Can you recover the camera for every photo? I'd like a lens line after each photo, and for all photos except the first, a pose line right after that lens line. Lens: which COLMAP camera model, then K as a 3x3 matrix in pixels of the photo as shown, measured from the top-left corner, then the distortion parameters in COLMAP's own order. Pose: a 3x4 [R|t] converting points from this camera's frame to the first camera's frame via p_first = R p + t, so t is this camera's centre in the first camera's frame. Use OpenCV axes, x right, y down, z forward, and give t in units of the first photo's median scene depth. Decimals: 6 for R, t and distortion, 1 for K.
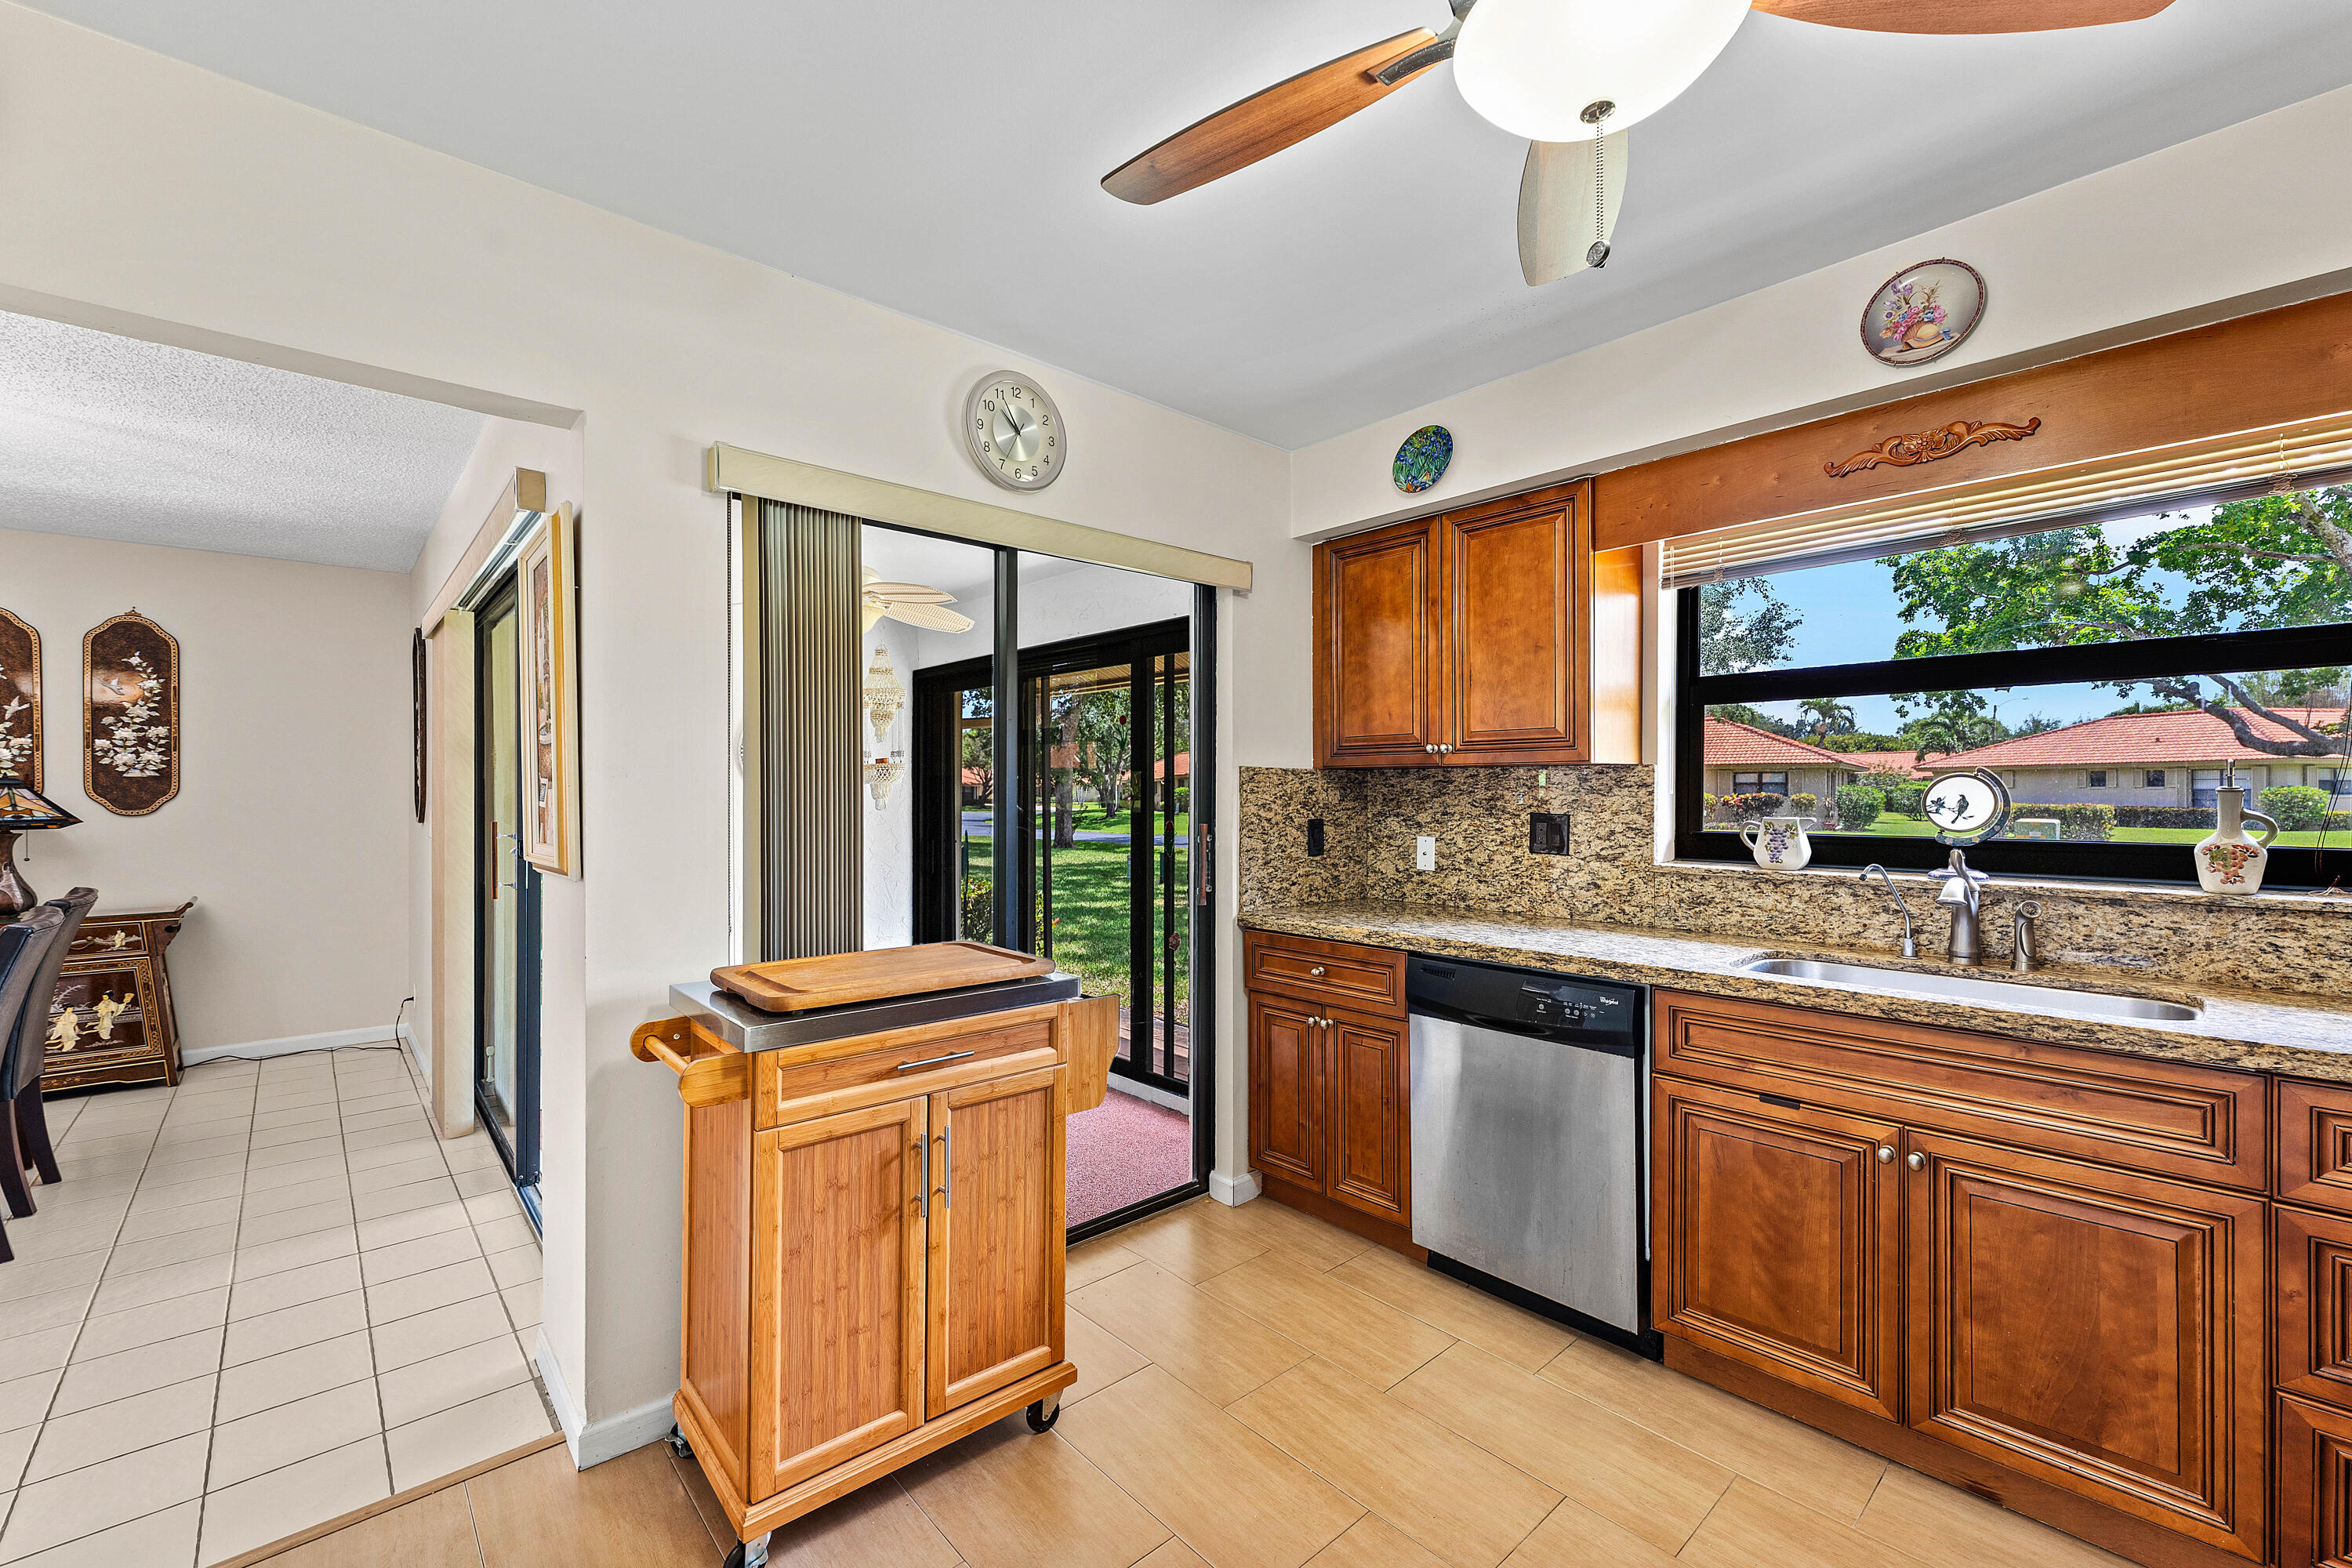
lens RADIAL K [[954.8, 0, 1169.9], [0, 954.8, 795.4], [0, 0, 1]] dist [-0.000172, -0.000696]
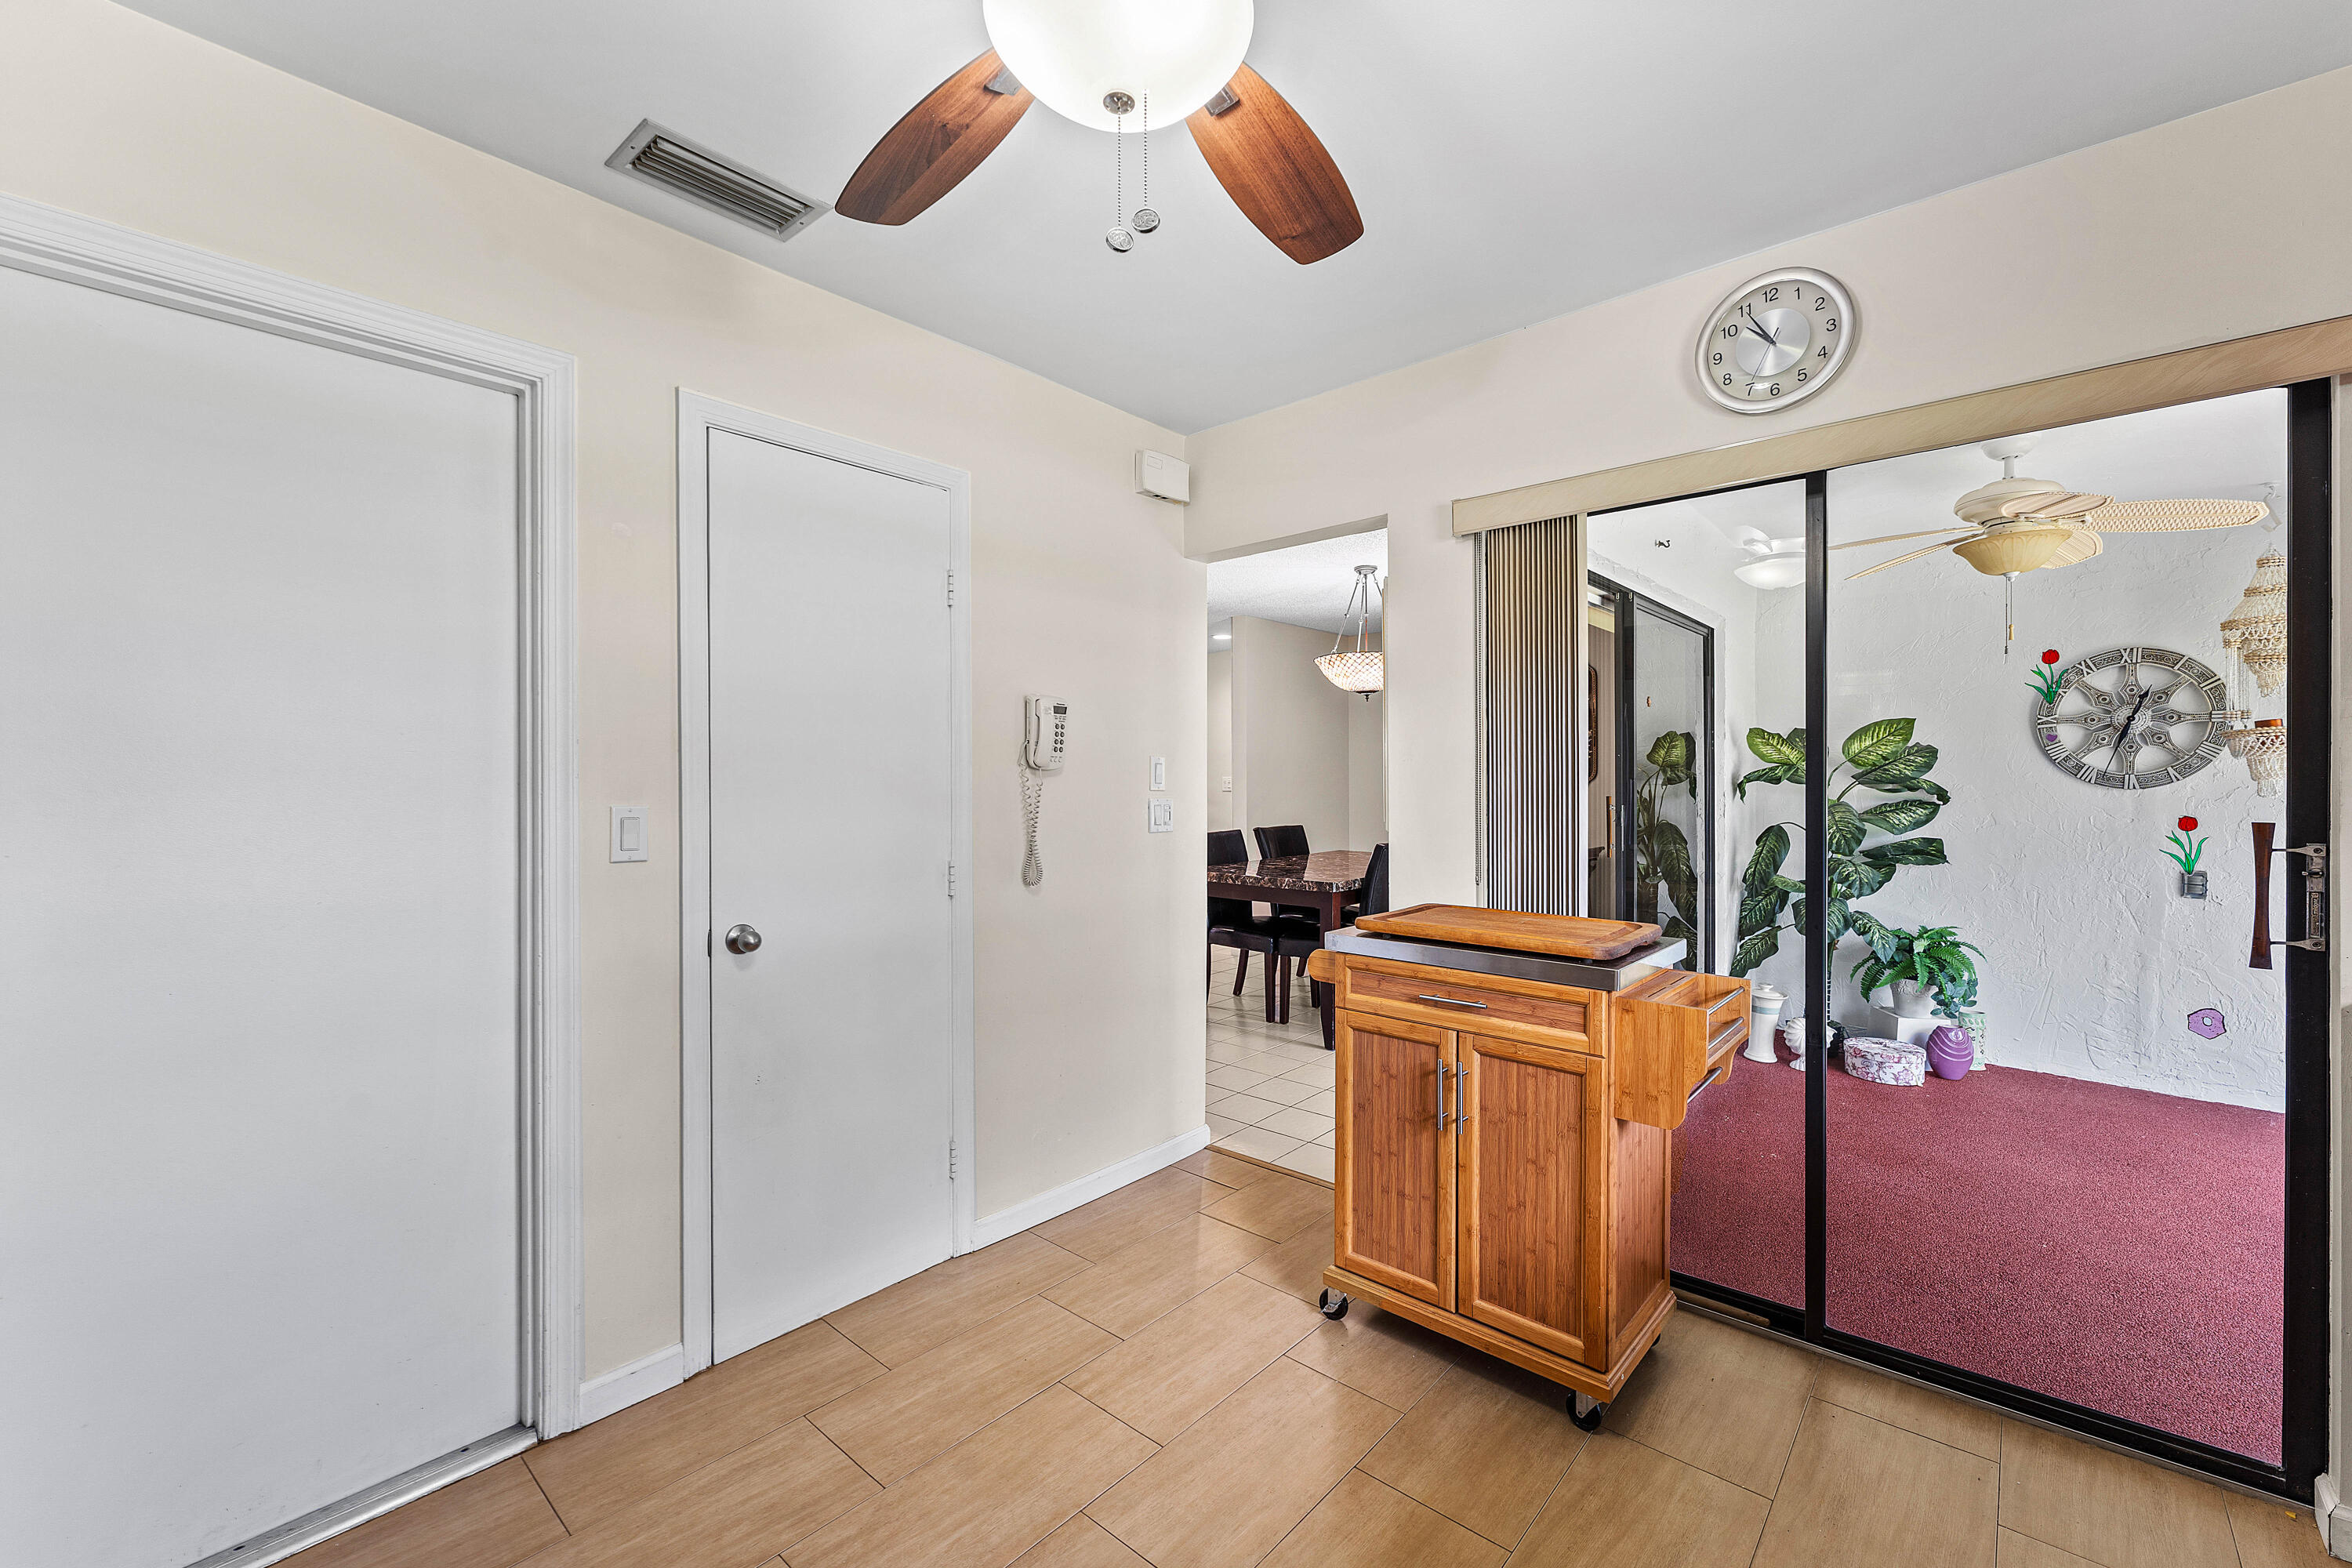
lens RADIAL K [[954.7, 0, 1180.6], [0, 954.7, 780.0], [0, 0, 1]] dist [0.001373, -0.000084]
pose [[0.115958, 0.000721, -0.993254, 0.348678], [0.003567, 0.999993, 0.001142, 0.002570], [0.993248, -0.003675, 0.115954, 0.216991]]
